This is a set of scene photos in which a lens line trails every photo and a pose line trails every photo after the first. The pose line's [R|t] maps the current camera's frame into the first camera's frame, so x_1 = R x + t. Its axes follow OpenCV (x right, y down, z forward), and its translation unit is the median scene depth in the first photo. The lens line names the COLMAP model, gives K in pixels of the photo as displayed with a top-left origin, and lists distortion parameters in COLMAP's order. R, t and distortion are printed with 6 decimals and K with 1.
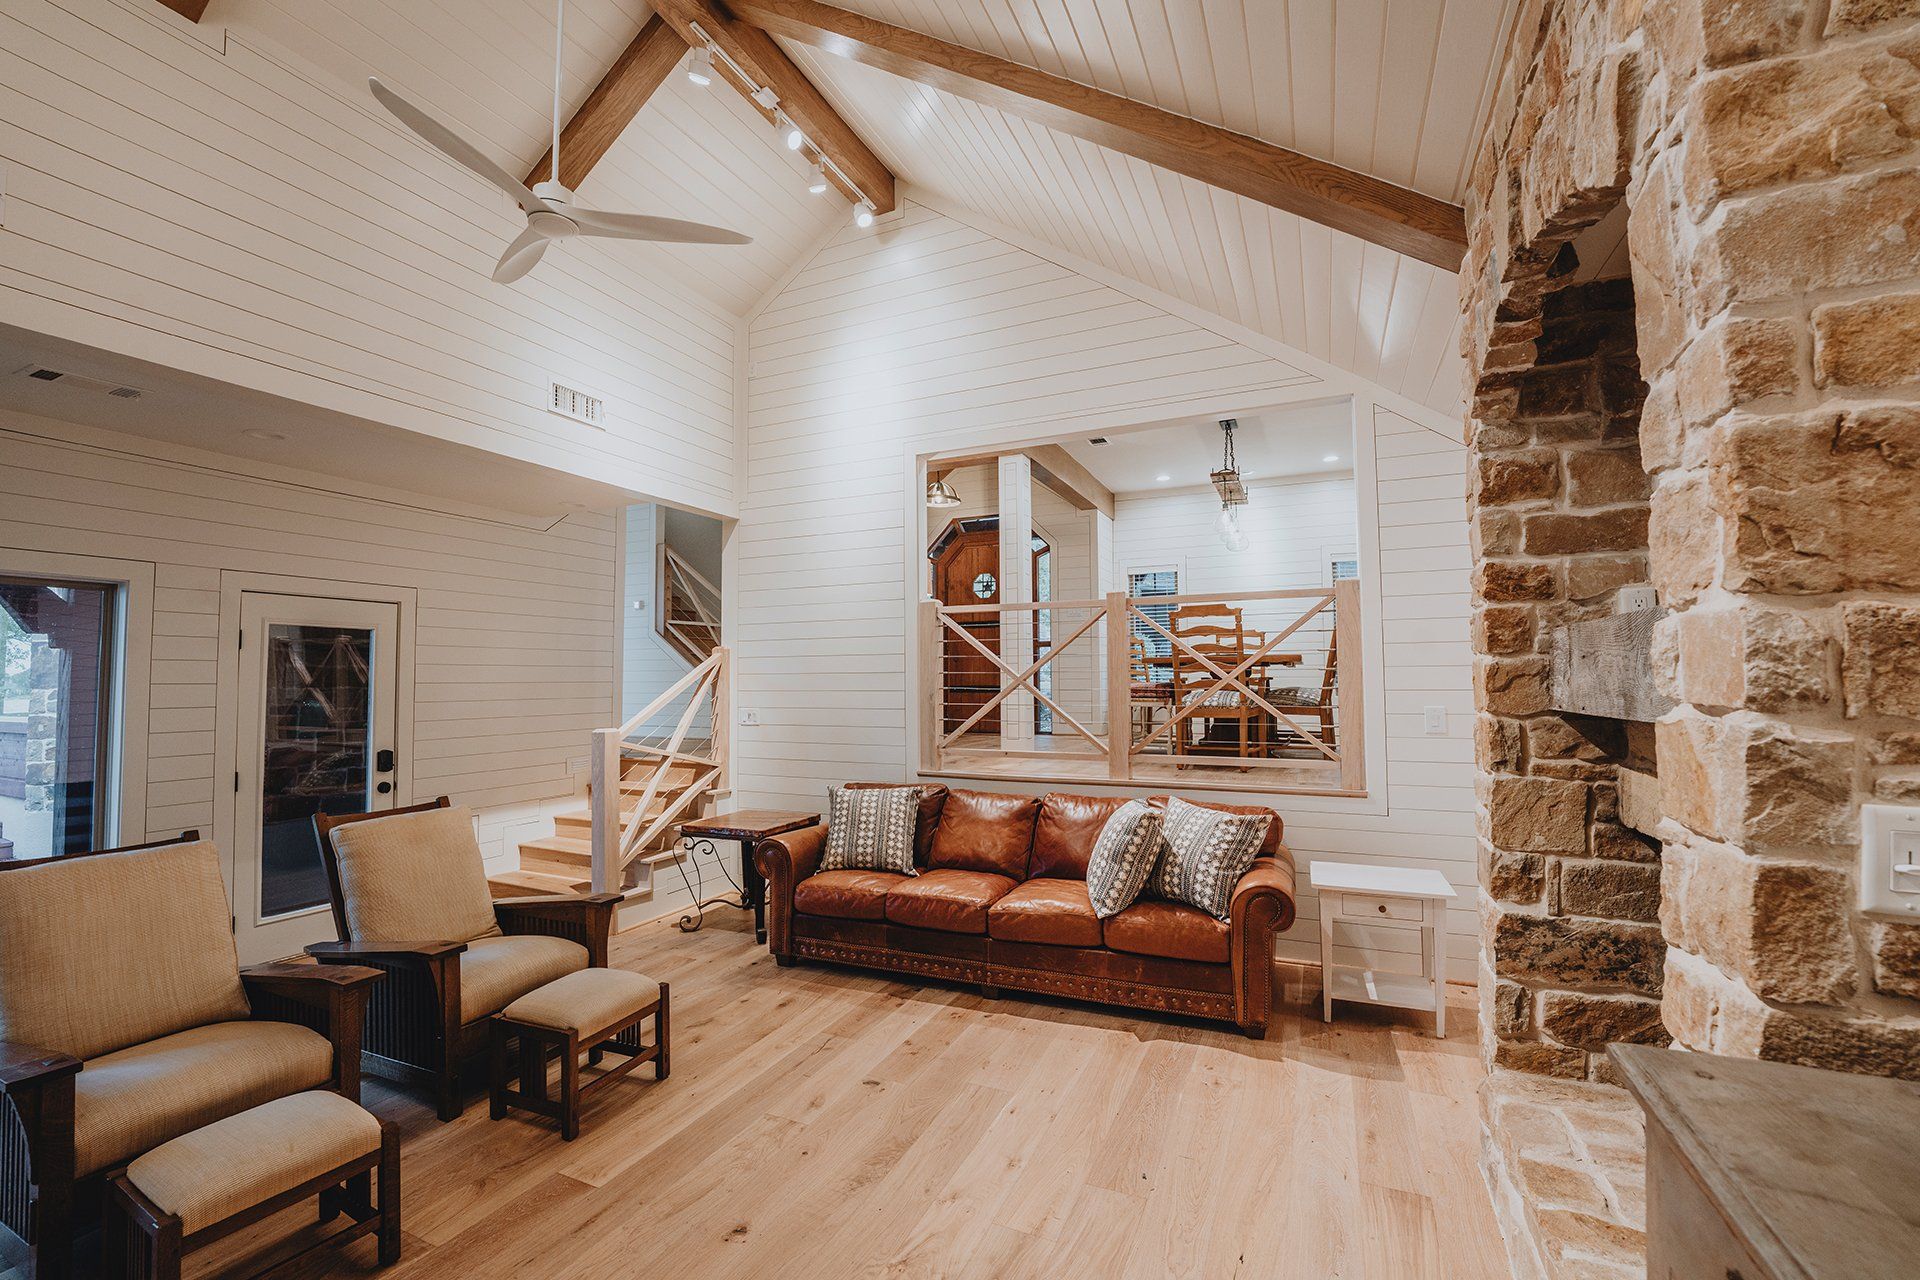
lens RADIAL K [[811.0, 0, 959.3], [0, 811.0, 645.0], [0, 0, 1]] dist [-0.014327, -0.000171]
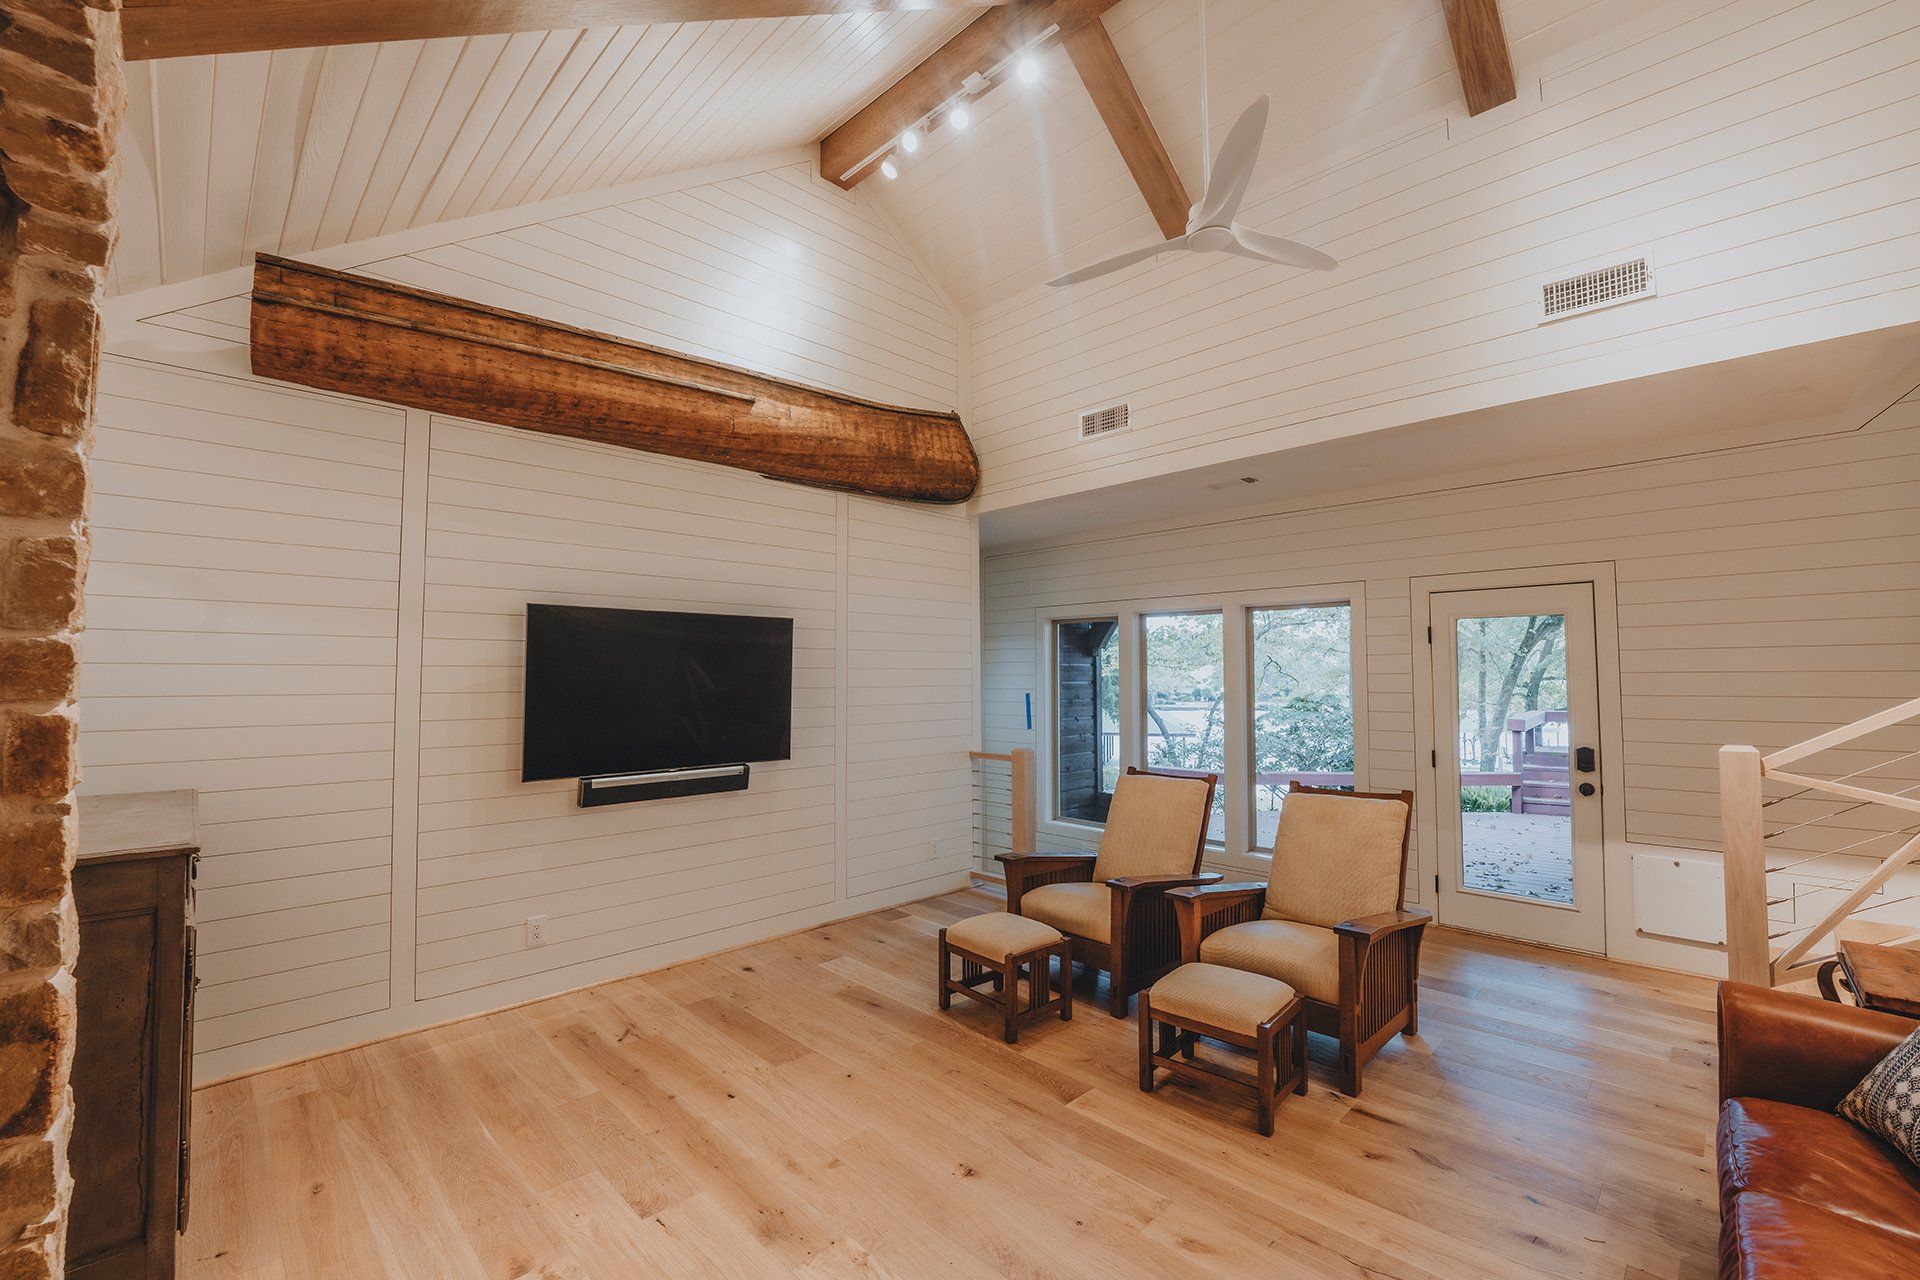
lens RADIAL K [[811.0, 0, 957.8], [0, 811.0, 641.7], [0, 0, 1]] dist [-0.014327, -0.000171]
pose [[-0.366571, -0.030287, -0.929897, 0.584058], [0.050250, 0.997367, -0.052294, 0.038706], [0.929032, -0.065897, -0.364083, 1.060599]]
